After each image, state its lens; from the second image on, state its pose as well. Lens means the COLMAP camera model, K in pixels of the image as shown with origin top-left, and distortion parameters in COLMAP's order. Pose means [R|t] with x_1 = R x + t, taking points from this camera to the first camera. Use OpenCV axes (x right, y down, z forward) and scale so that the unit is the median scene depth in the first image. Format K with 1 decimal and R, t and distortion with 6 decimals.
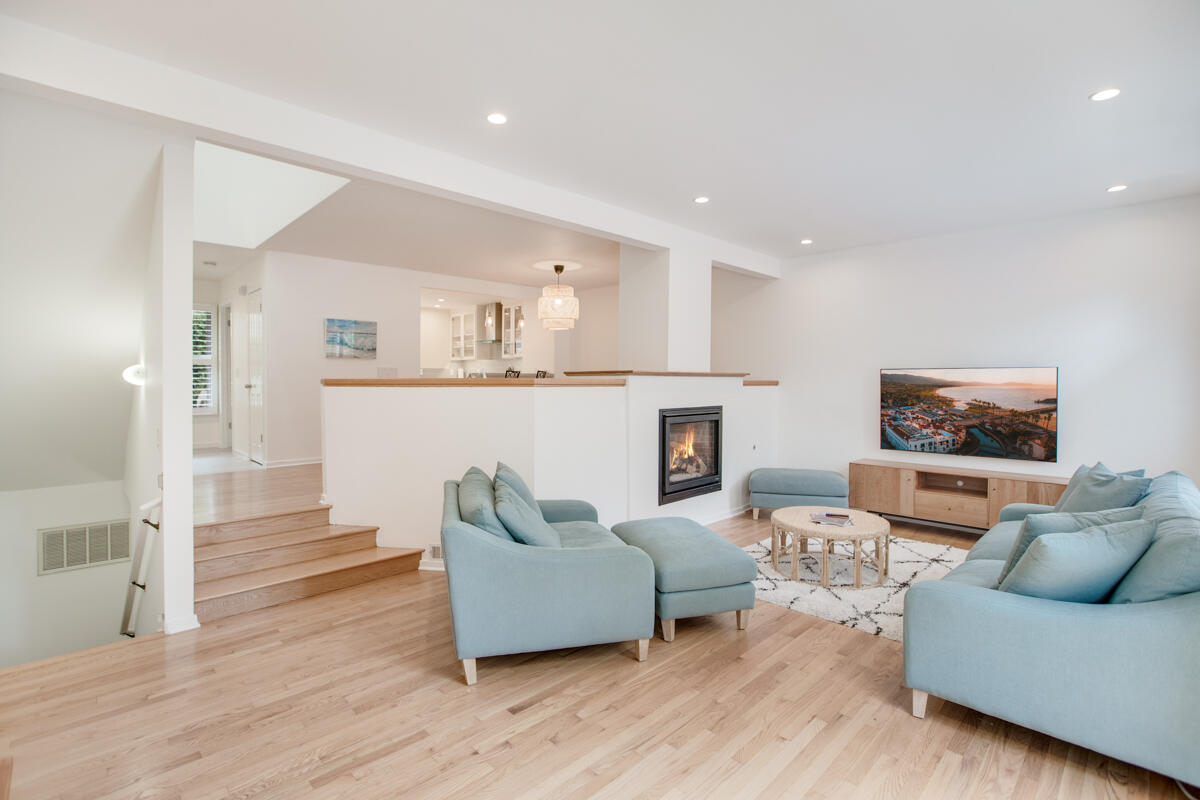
lens RADIAL K [[553.2, 0, 567.2], [0, 553.2, 386.3], [0, 0, 1]] dist [-0.000078, 0.000715]
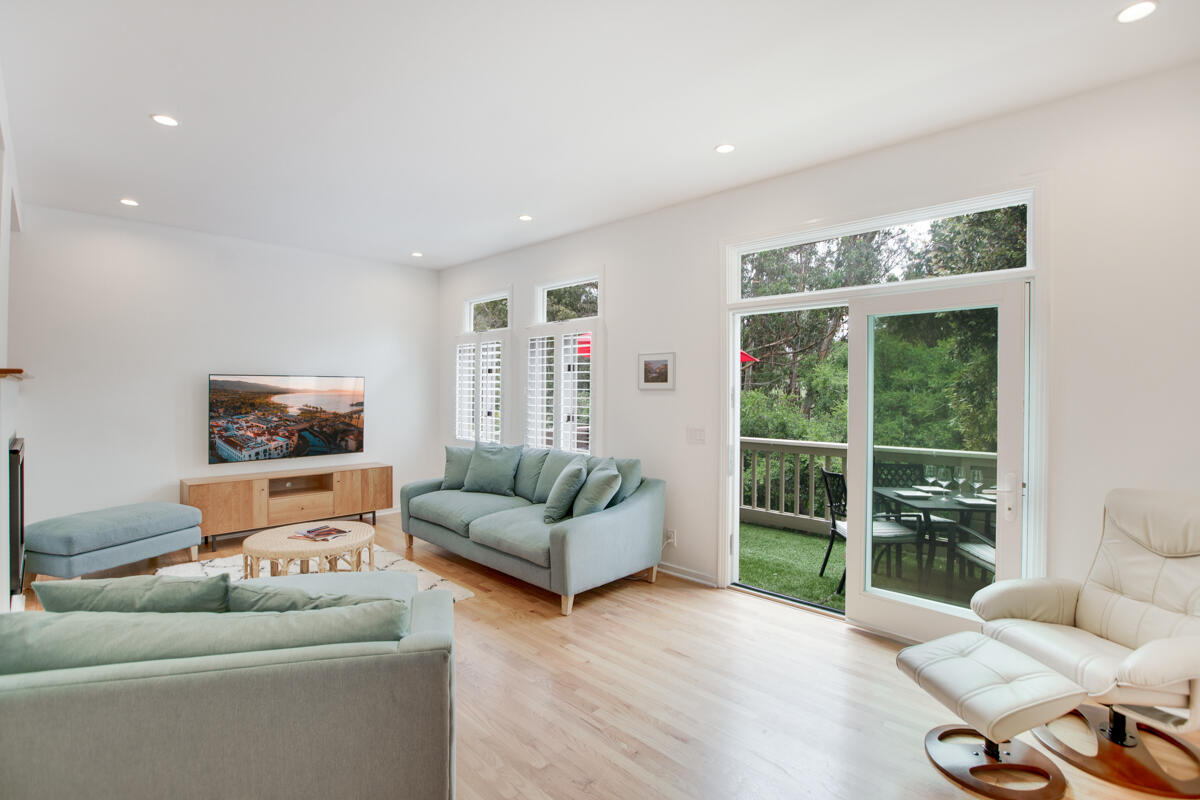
lens RADIAL K [[553.2, 0, 637.6], [0, 553.2, 383.3], [0, 0, 1]] dist [-0.000078, 0.000715]
pose [[-0.038587, 0.006336, 0.999235, -0.379355], [0.006397, 0.999961, -0.006094, -0.008130], [-0.999235, 0.006157, -0.038626, 0.374548]]
